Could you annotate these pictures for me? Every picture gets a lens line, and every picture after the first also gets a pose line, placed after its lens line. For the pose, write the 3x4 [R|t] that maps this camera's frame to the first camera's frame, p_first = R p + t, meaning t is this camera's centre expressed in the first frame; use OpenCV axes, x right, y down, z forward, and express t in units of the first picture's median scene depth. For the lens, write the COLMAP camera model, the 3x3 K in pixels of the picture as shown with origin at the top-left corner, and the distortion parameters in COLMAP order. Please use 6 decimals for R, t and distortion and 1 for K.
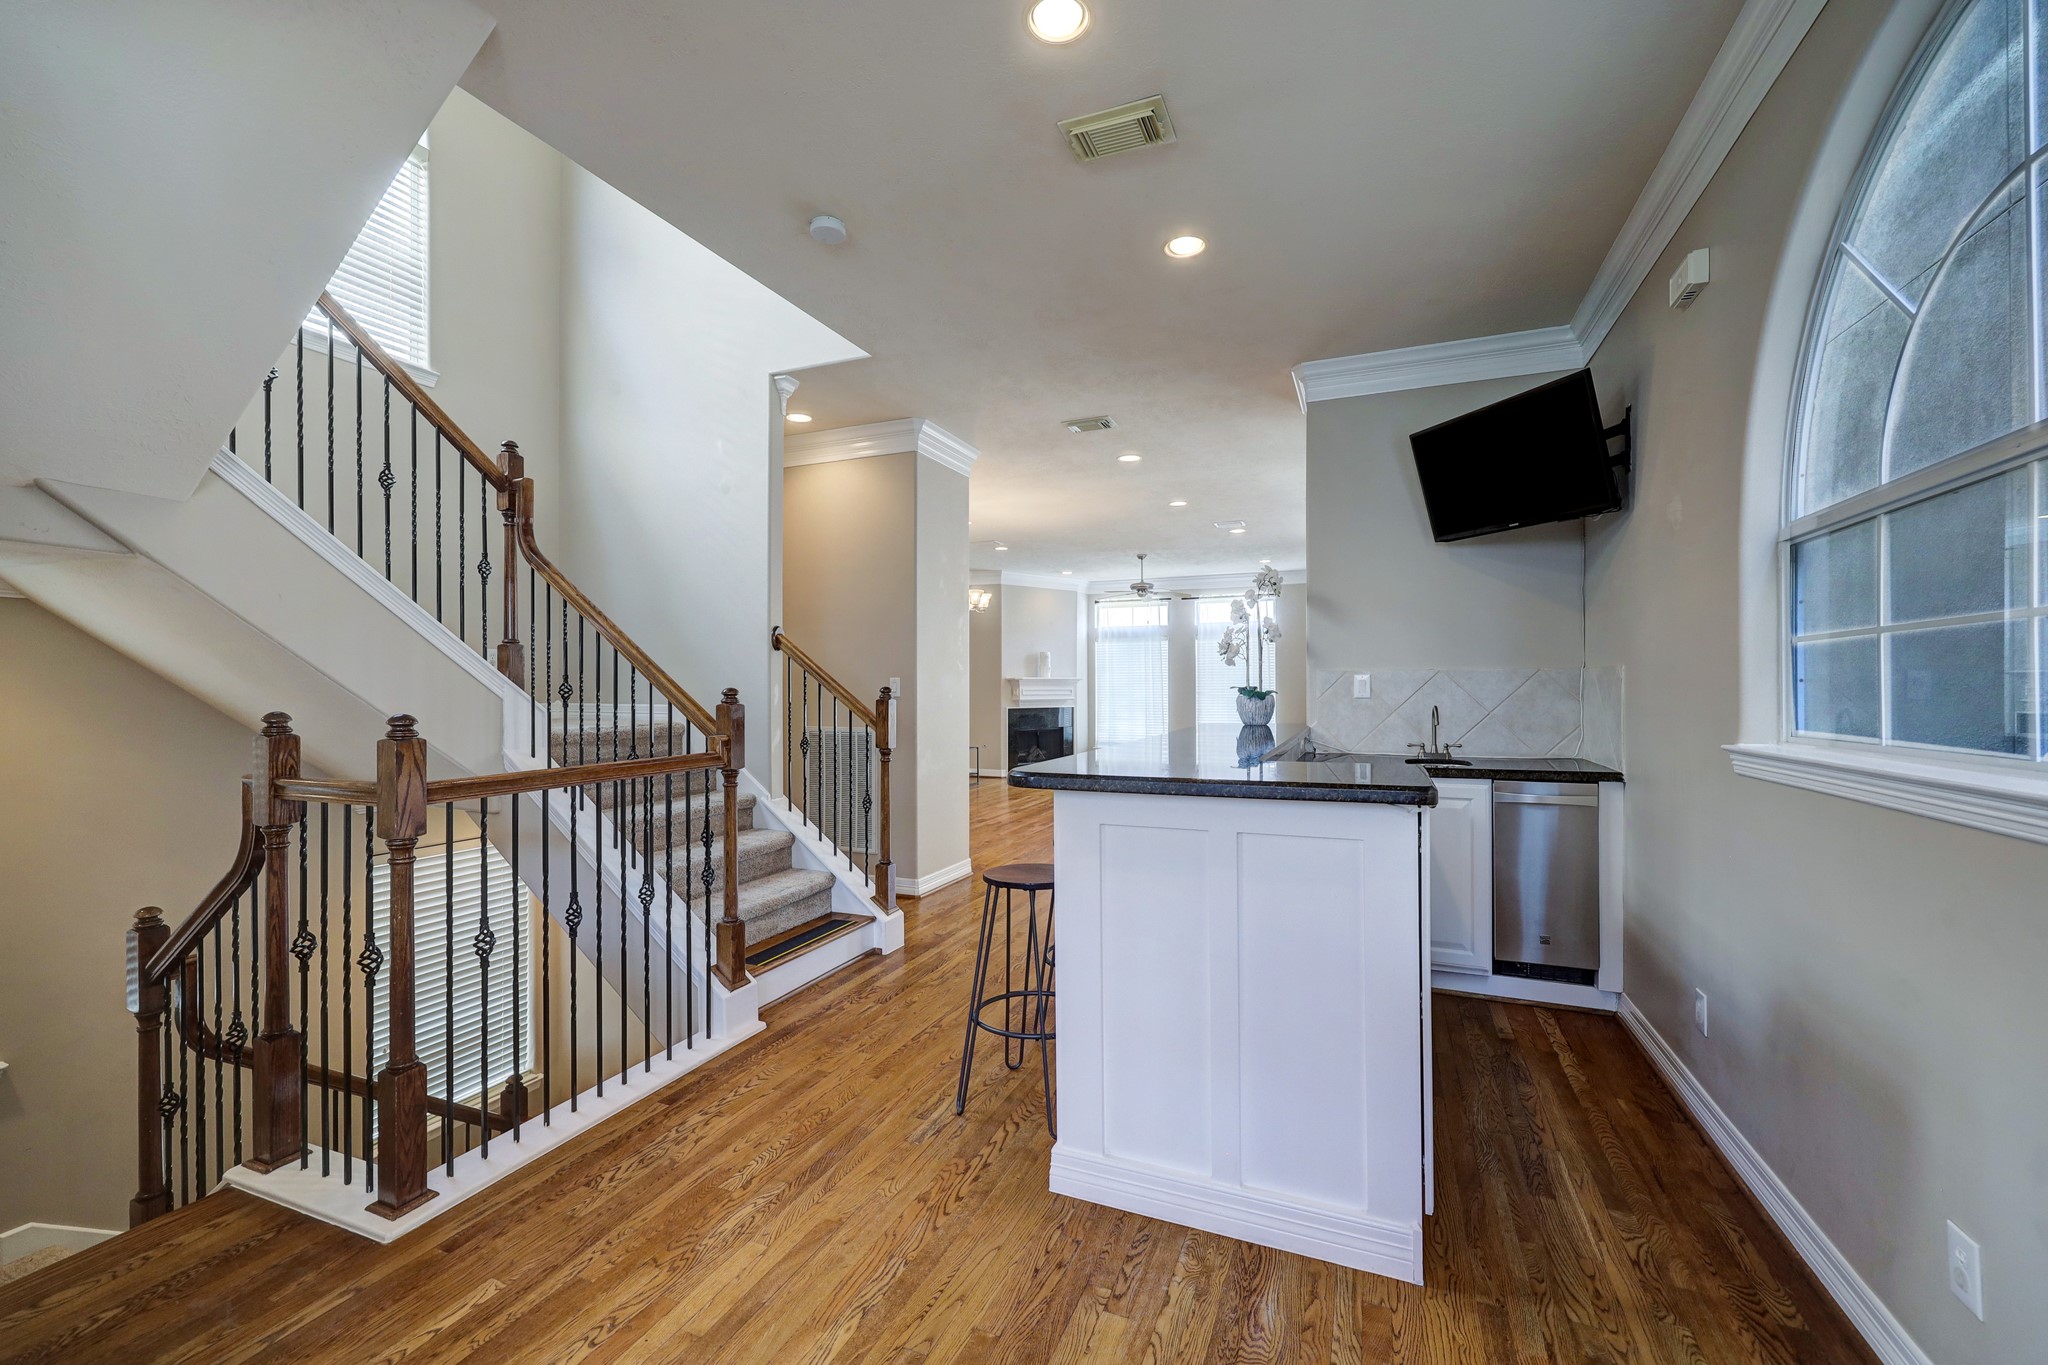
lens RADIAL K [[836.2, 0, 1024.3], [0, 836.2, 687.6], [0, 0, 1]] dist [0.006121, -0.000252]
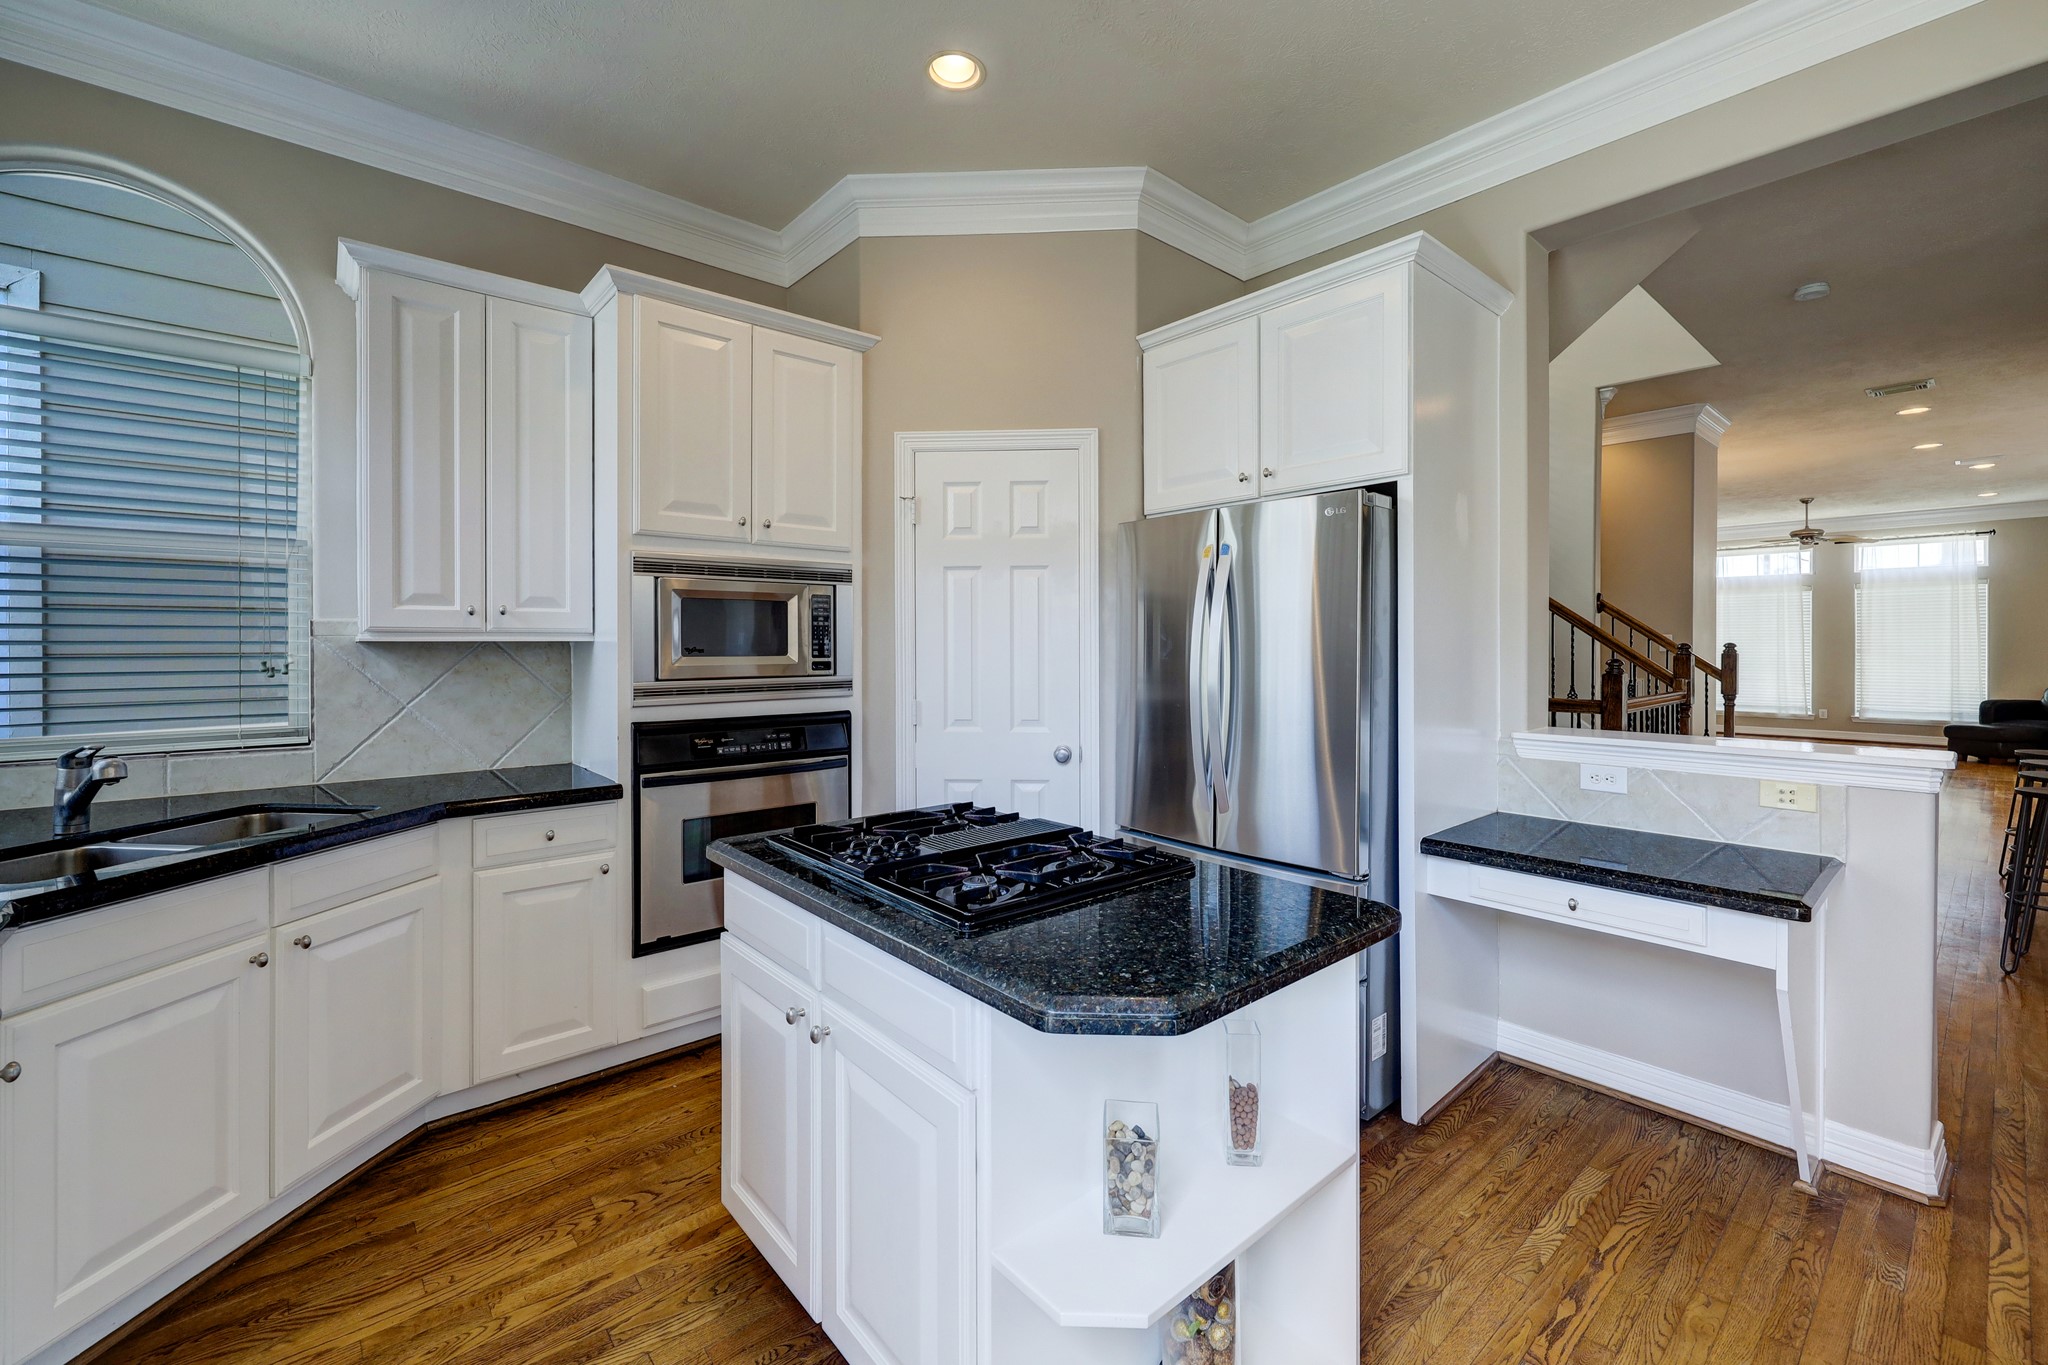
lens RADIAL K [[836.2, 0, 1073.4], [0, 836.2, 651.3], [0, 0, 1]] dist [0.006121, -0.000252]
pose [[0.902671, 0.001416, -0.430329, -0.388714], [0.002167, 0.999967, 0.007837, -0.001509], [0.430326, -0.008007, 0.902638, -0.361525]]
